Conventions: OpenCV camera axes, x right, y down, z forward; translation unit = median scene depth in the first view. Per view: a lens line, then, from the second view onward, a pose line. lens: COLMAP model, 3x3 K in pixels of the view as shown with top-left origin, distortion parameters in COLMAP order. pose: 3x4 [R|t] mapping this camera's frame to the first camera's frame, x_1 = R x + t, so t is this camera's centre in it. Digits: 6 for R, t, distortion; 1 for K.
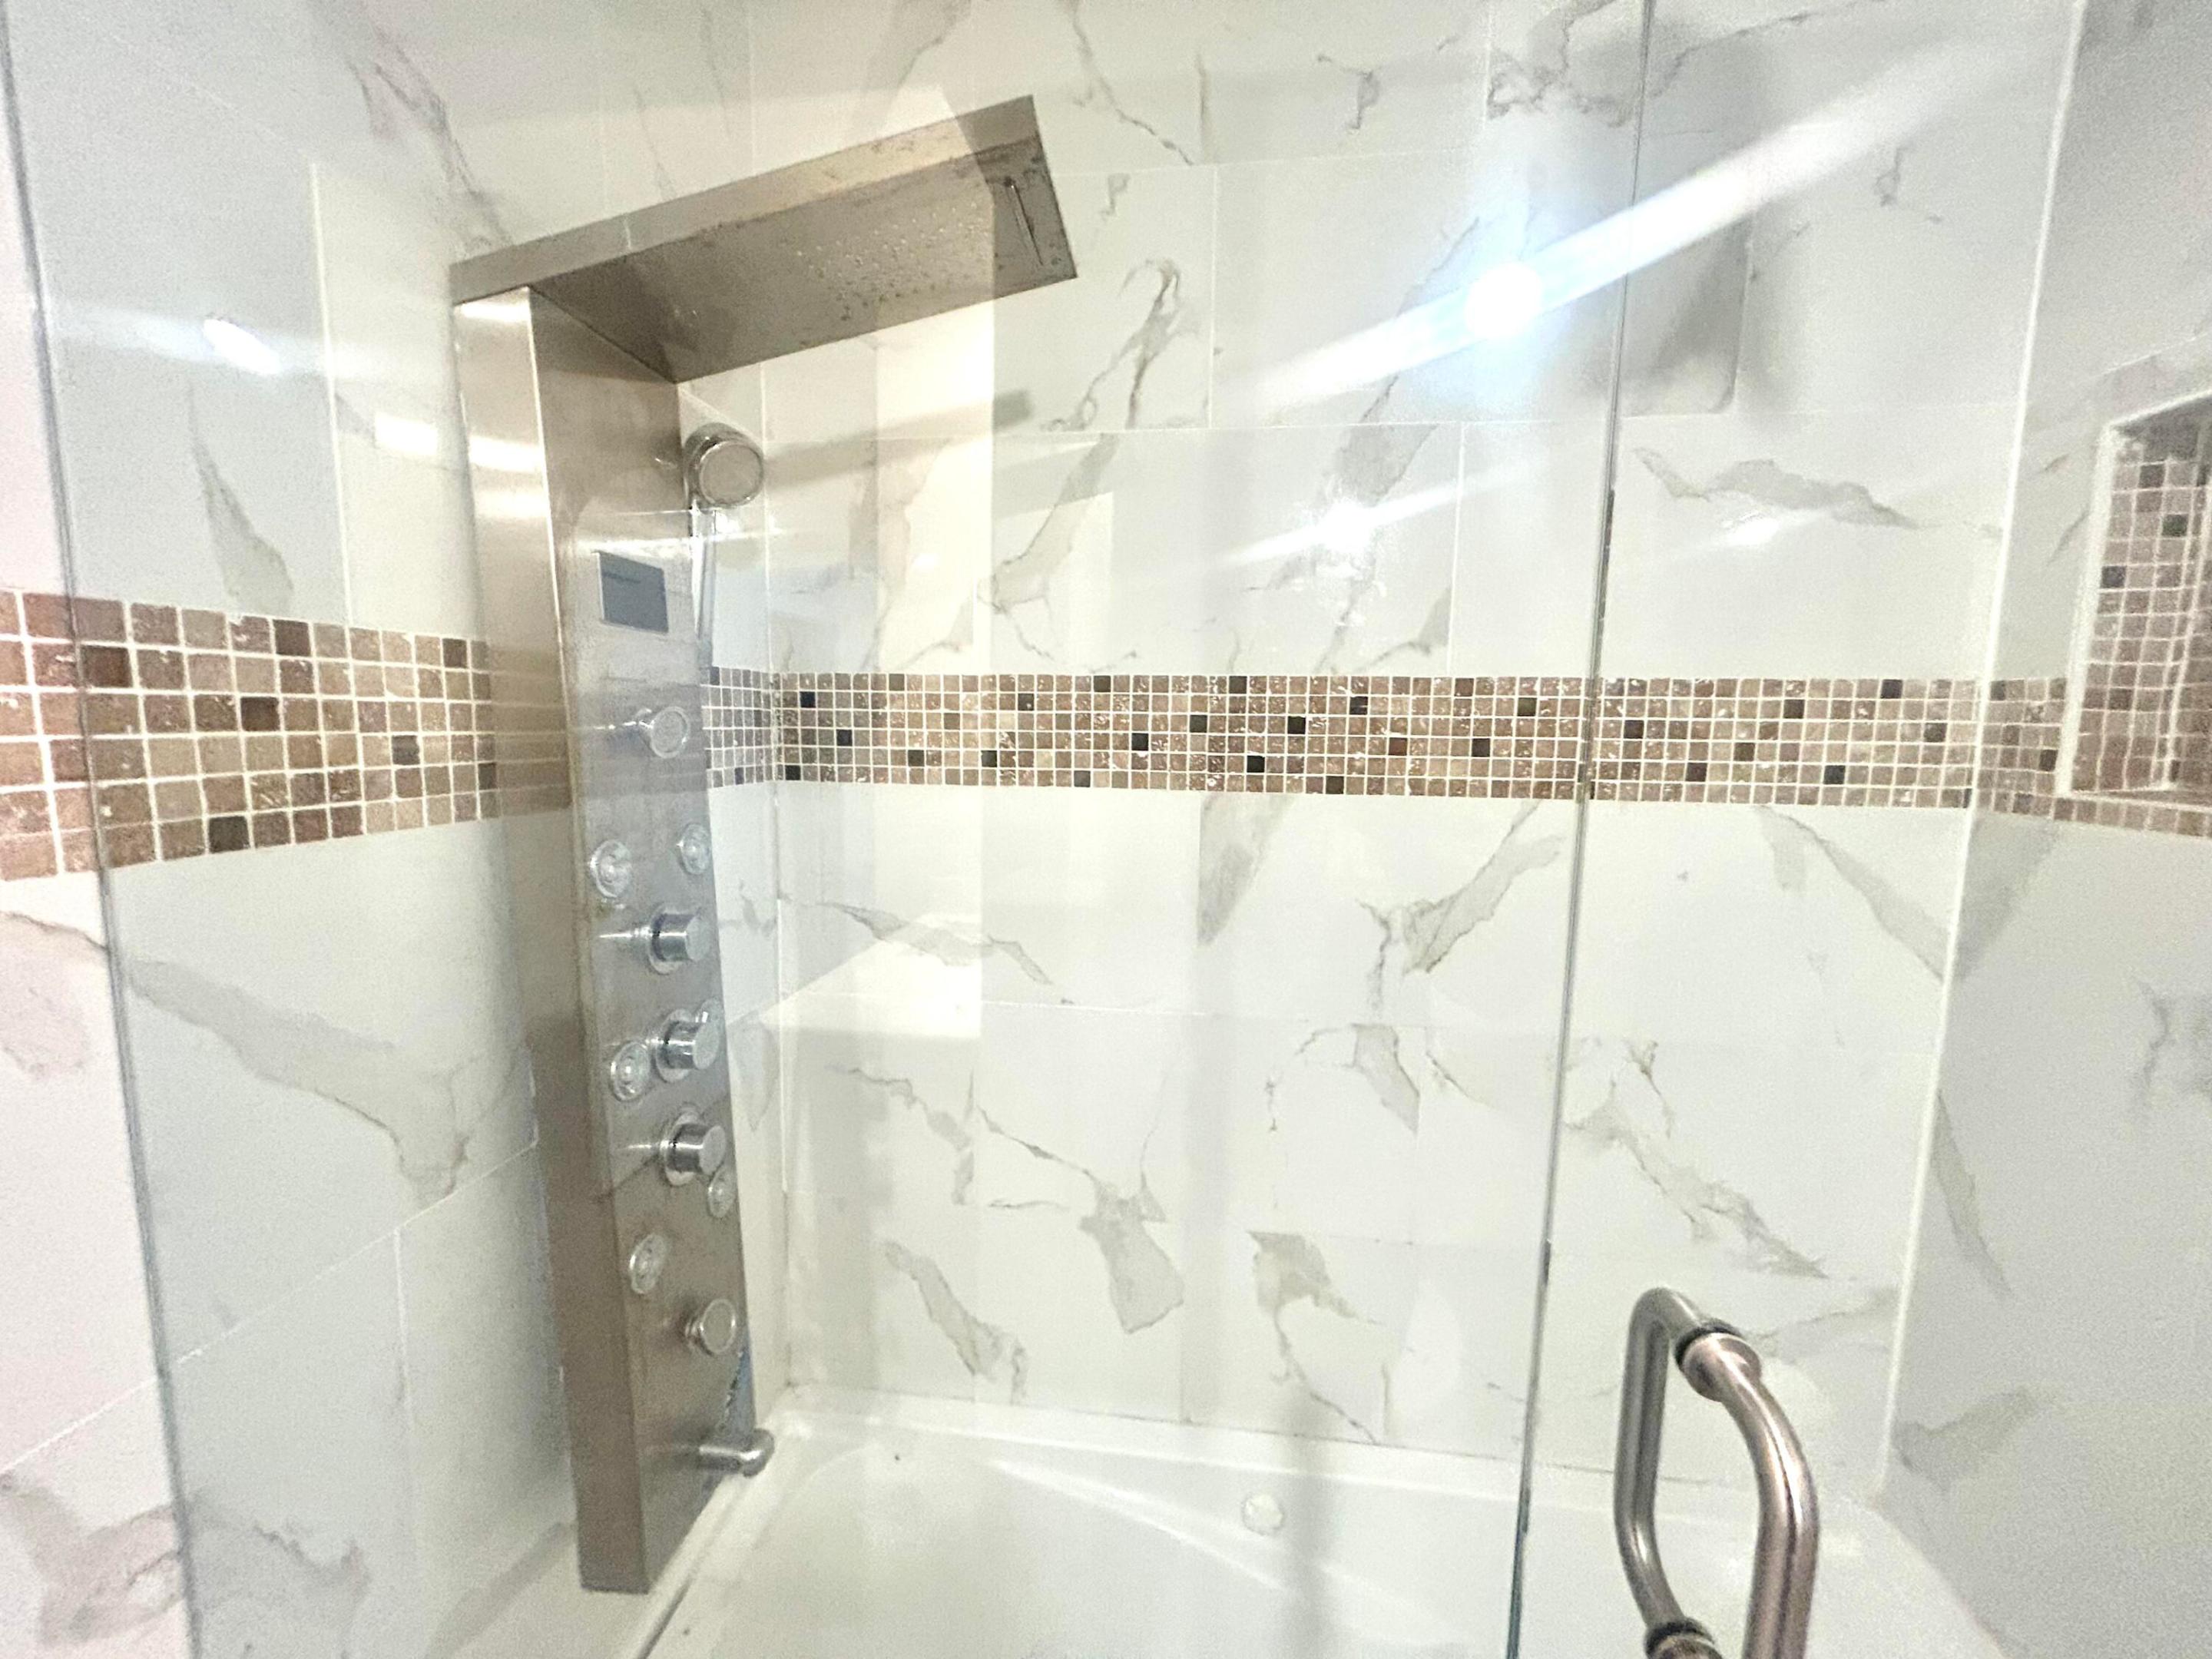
lens RADIAL K [[887.9, 0, 1107.2], [0, 887.9, 831.1], [0, 0, 1]] dist [0.003765, 0.000216]
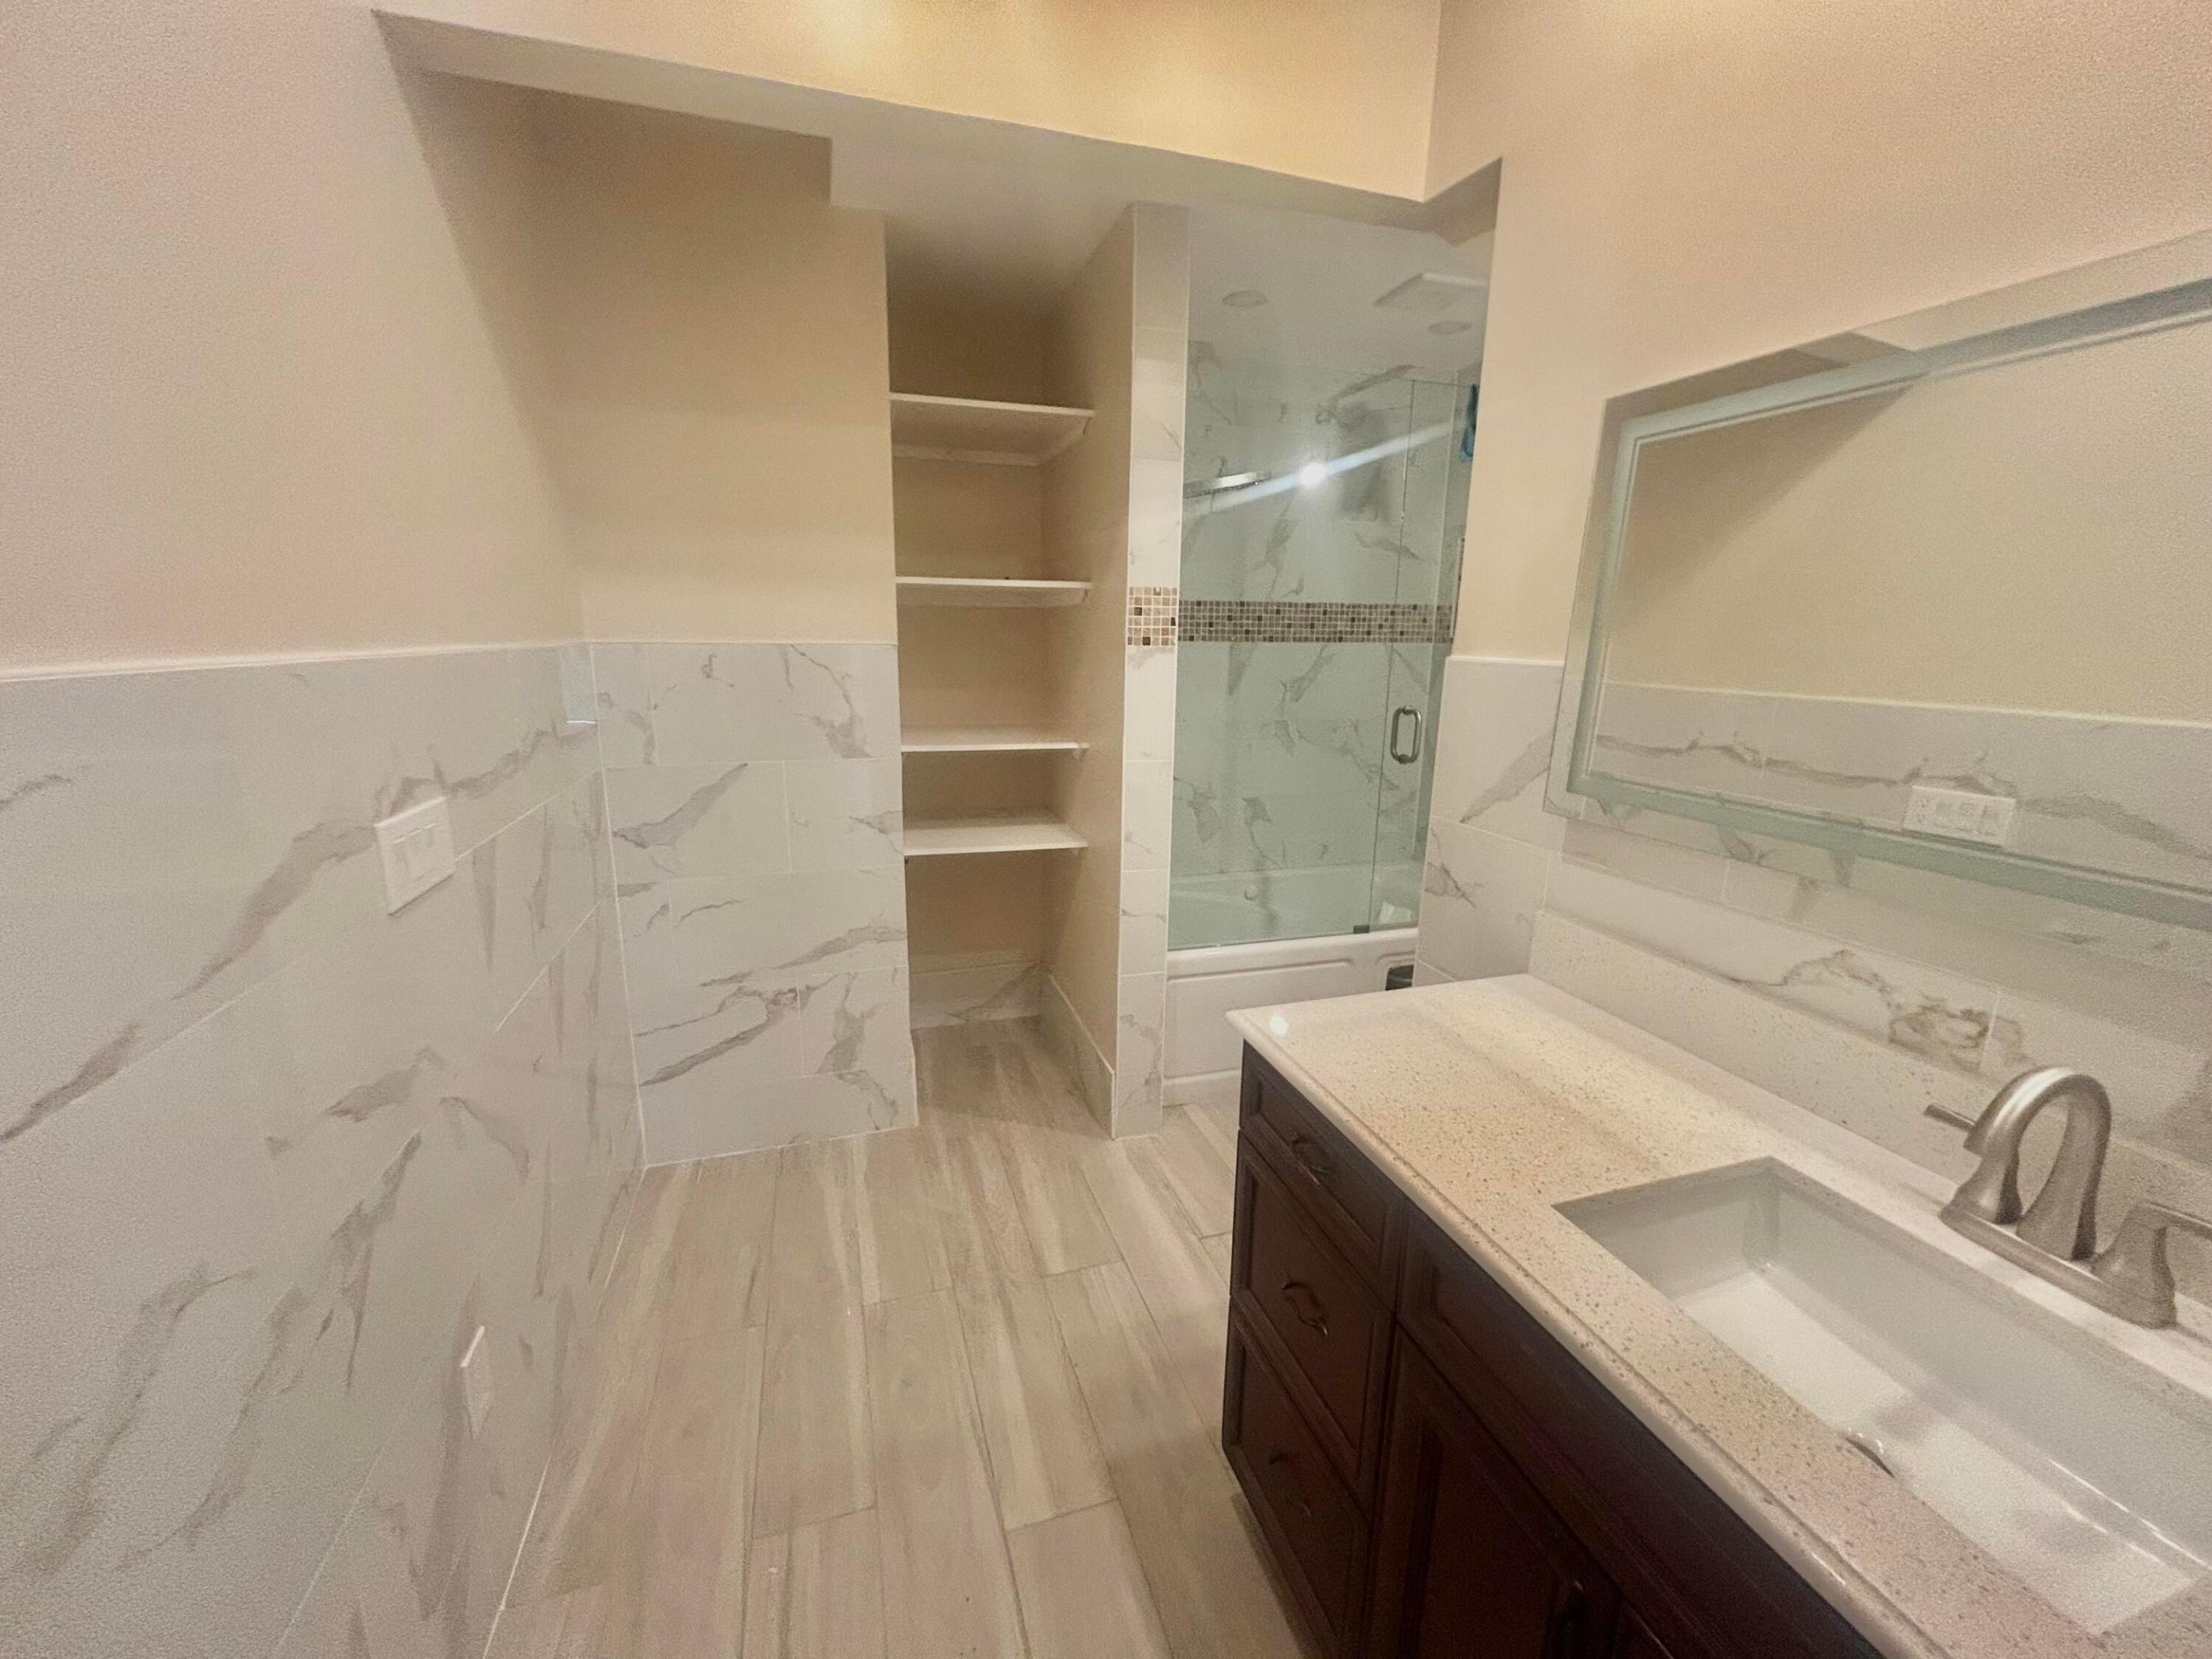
lens RADIAL K [[887.9, 0, 1097.0], [0, 887.9, 835.7], [0, 0, 1]] dist [0.003765, 0.000216]
pose [[0.911603, -0.097646, 0.399306, -1.568124], [0.052923, 0.991172, 0.121559, 0.214774], [-0.407650, -0.089681, 0.908724, -1.570668]]
